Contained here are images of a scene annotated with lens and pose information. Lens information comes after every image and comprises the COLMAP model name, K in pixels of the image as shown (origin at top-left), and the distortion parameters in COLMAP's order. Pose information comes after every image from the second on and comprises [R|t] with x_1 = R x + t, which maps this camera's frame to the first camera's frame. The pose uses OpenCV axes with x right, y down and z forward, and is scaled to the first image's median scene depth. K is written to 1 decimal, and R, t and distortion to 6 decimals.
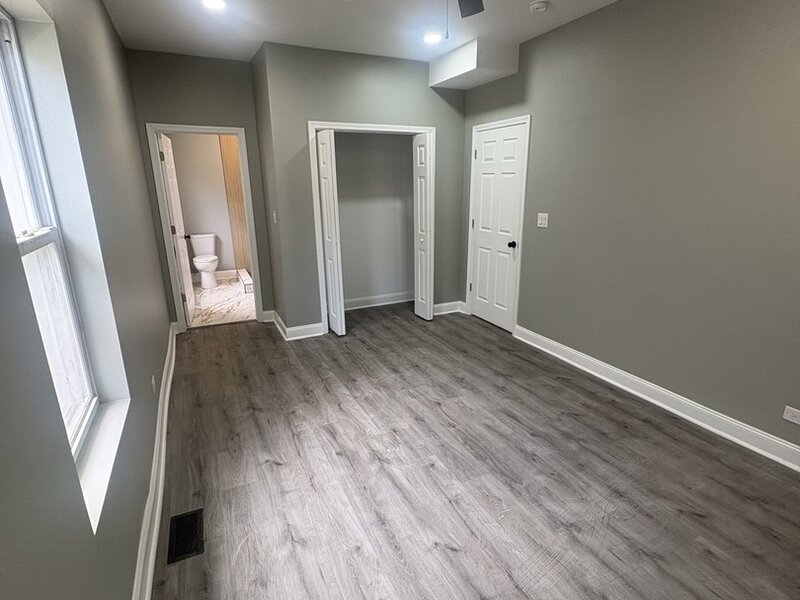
lens RADIAL K [[419.3, 0, 400.0], [0, 419.3, 300.0], [0, 0, 1]] dist [-0.001739, 0.000875]
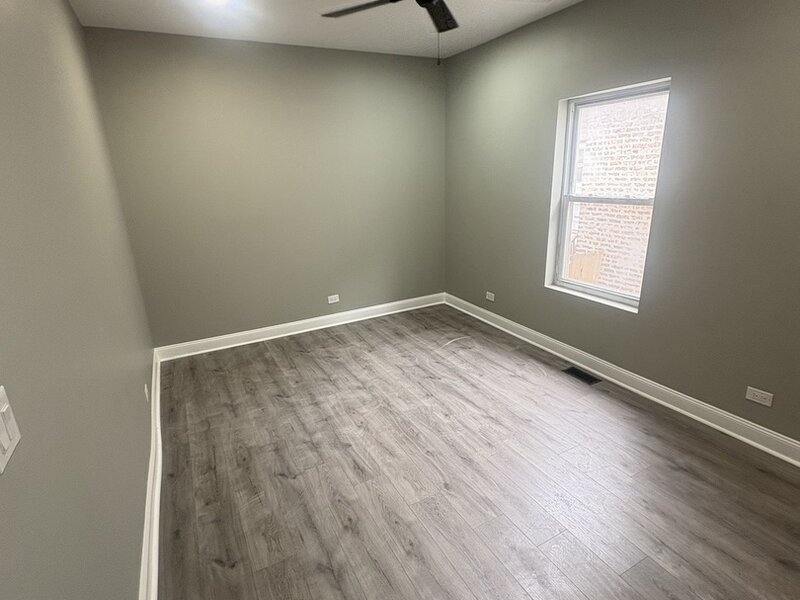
lens RADIAL K [[419.3, 0, 400.0], [0, 419.3, 300.0], [0, 0, 1]] dist [-0.001739, 0.000875]
pose [[-0.998090, 0.056660, -0.024612, 0.212152], [0.033885, 0.835282, 0.548776, -0.536038], [0.051651, 0.546894, -0.835607, 1.739300]]
